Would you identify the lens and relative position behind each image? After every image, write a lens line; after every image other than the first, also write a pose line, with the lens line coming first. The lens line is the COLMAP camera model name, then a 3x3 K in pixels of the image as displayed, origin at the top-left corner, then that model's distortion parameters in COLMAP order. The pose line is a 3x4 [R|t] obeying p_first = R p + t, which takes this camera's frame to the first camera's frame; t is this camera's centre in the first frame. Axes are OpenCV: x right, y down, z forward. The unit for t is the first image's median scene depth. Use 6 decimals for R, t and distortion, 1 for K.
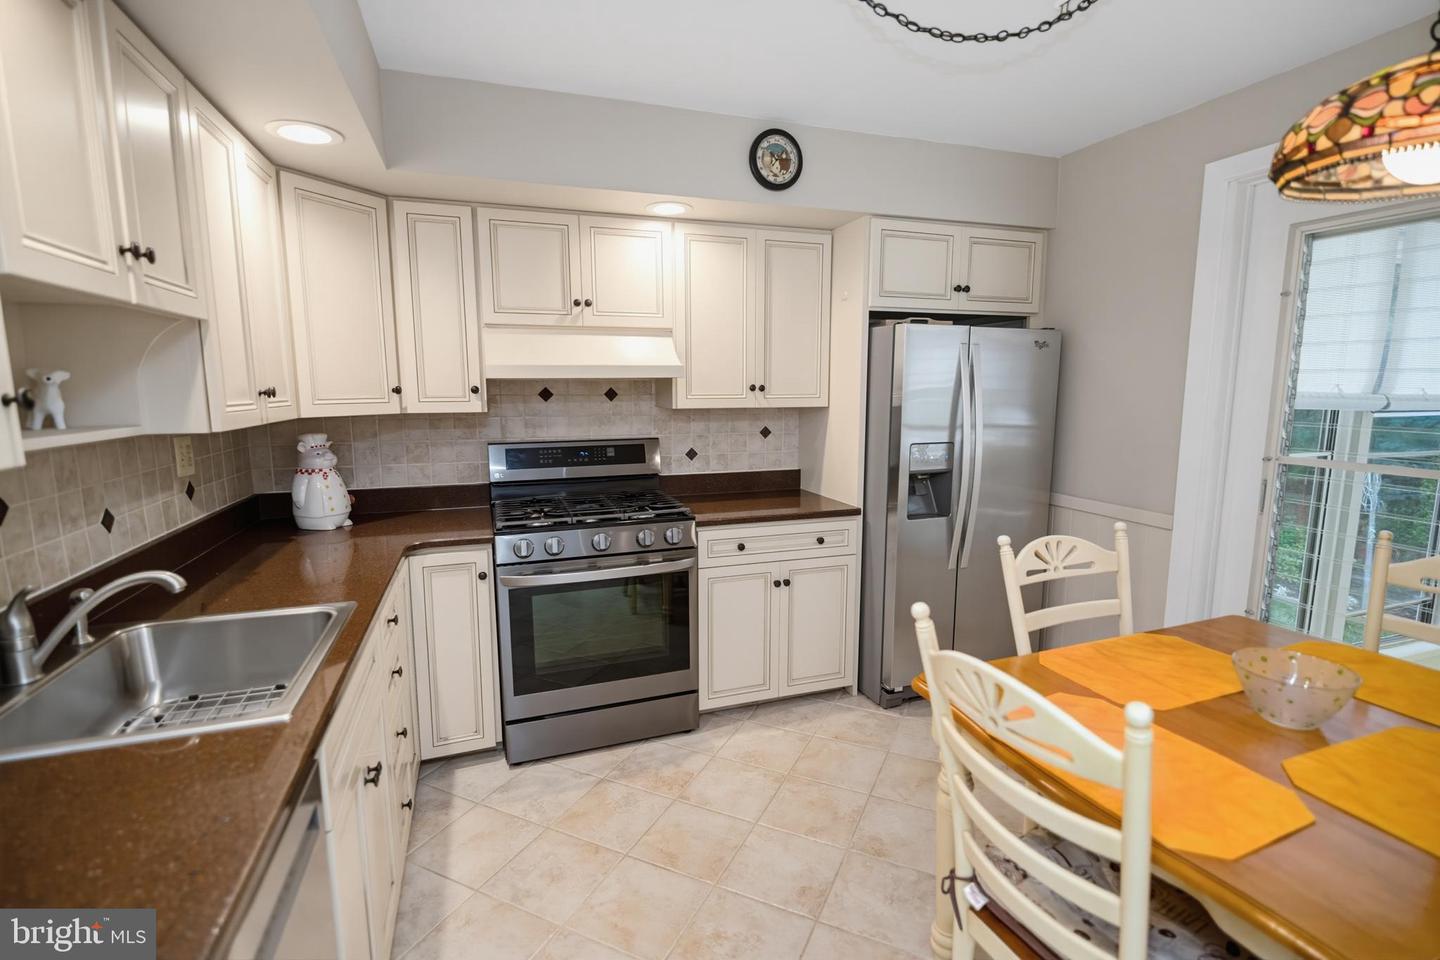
lens RADIAL K [[663.6, 0, 720.0], [0, 663.6, 480.0], [0, 0, 1]] dist [-0.010791, -0.000805]
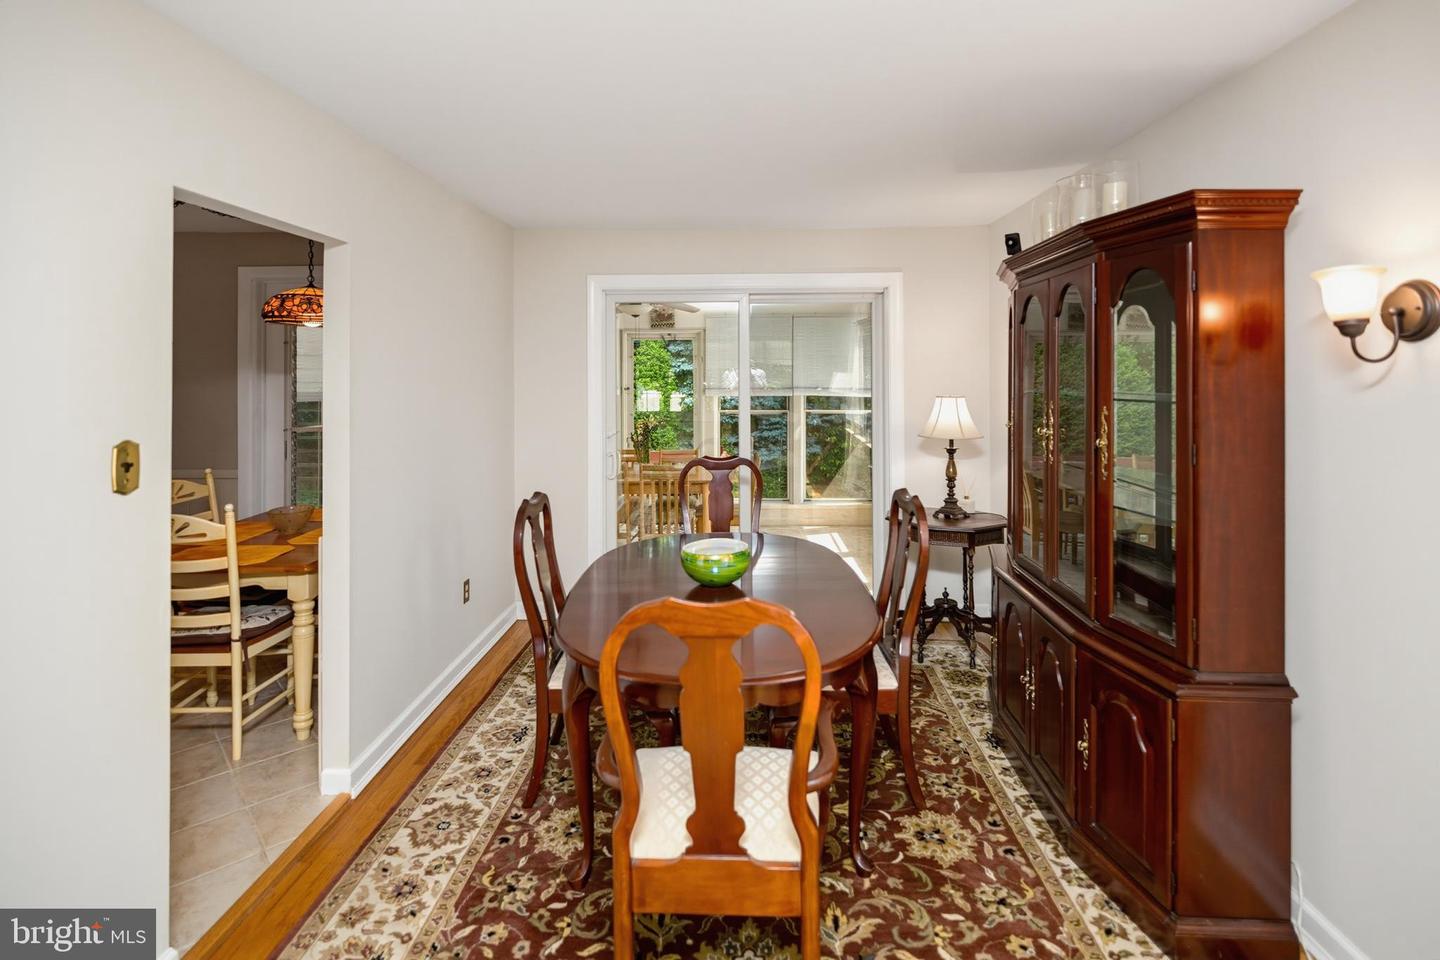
lens RADIAL K [[713.3, 0, 715.2], [0, 713.3, 367.7], [0, 0, 1]] dist [-0.002511, -0.000248]
pose [[0.367617, 0.007210, 0.929949, -1.086744], [0.132269, 0.989399, -0.059958, 0.139641], [-0.920523, 0.145045, 0.362766, -1.594494]]
